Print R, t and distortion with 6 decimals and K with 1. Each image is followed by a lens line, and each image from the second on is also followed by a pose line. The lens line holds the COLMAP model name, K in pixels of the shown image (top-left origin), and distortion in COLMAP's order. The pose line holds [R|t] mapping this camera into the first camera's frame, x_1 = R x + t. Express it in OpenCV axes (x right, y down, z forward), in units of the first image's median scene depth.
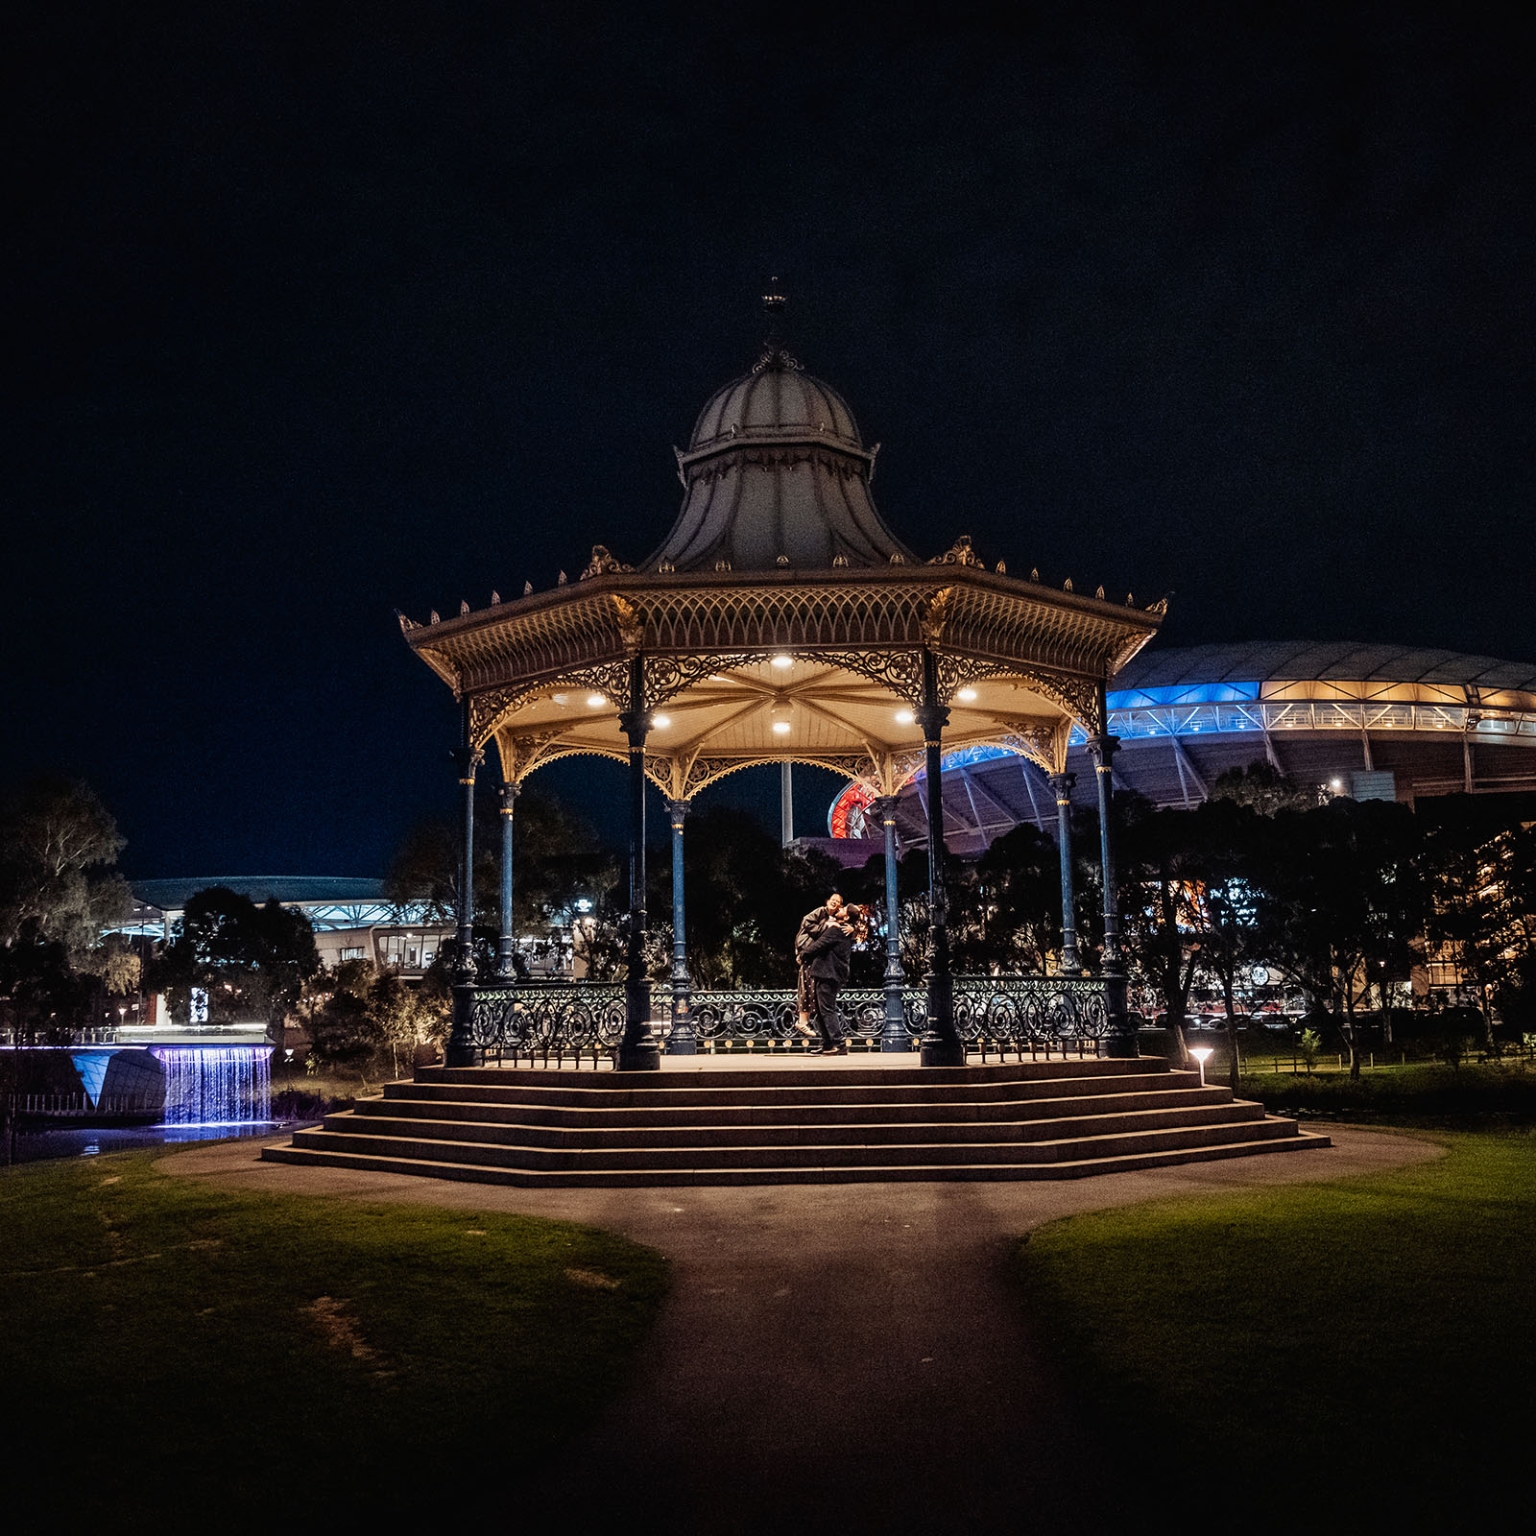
lens RADIAL K [[1940.2, 0, 778.6], [0, 1940.2, 704.3], [0, 0, 1]] dist [0.008035, 0.000000]
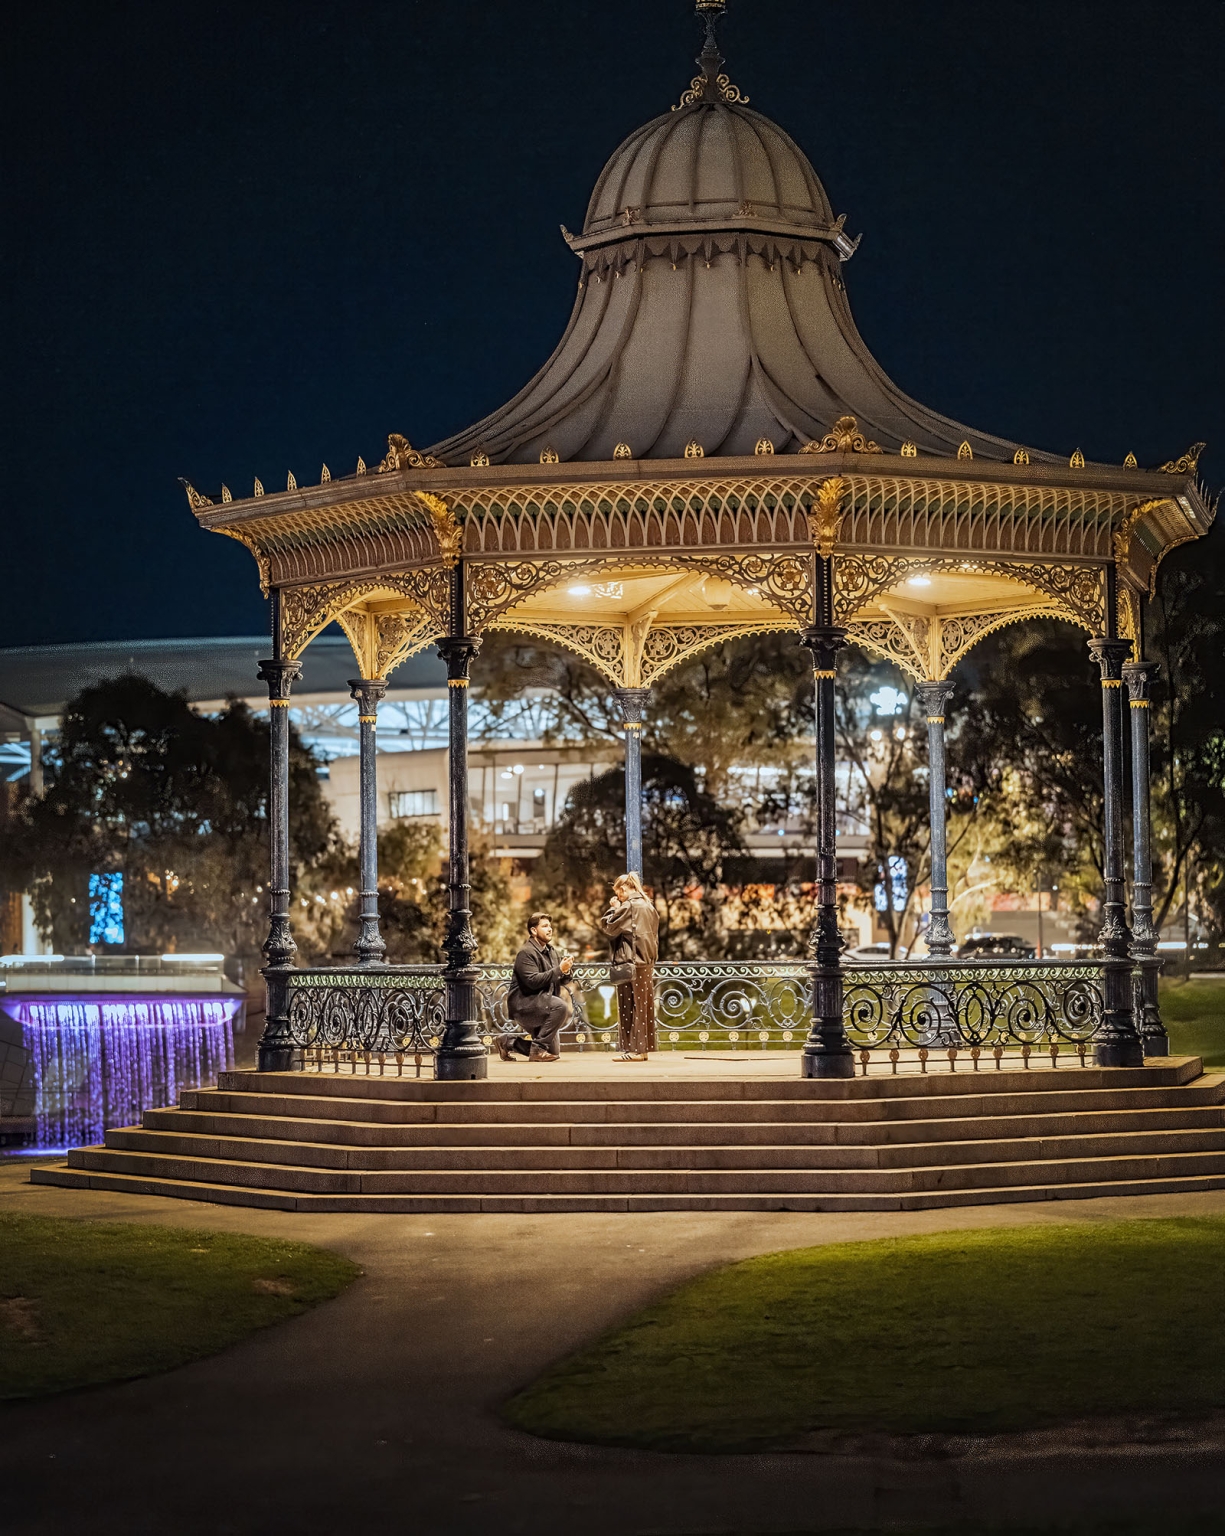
lens RADIAL K [[4125.3, 0, 604.8], [0, 4125.3, 775.8], [0, 0, 1]] dist [0.028279, 0.000000]
pose [[0.986465, -0.002703, -0.163952, 0.185018], [0.022306, 0.992782, 0.117843, -0.095798], [0.162450, -0.119905, 0.979404, -0.457379]]
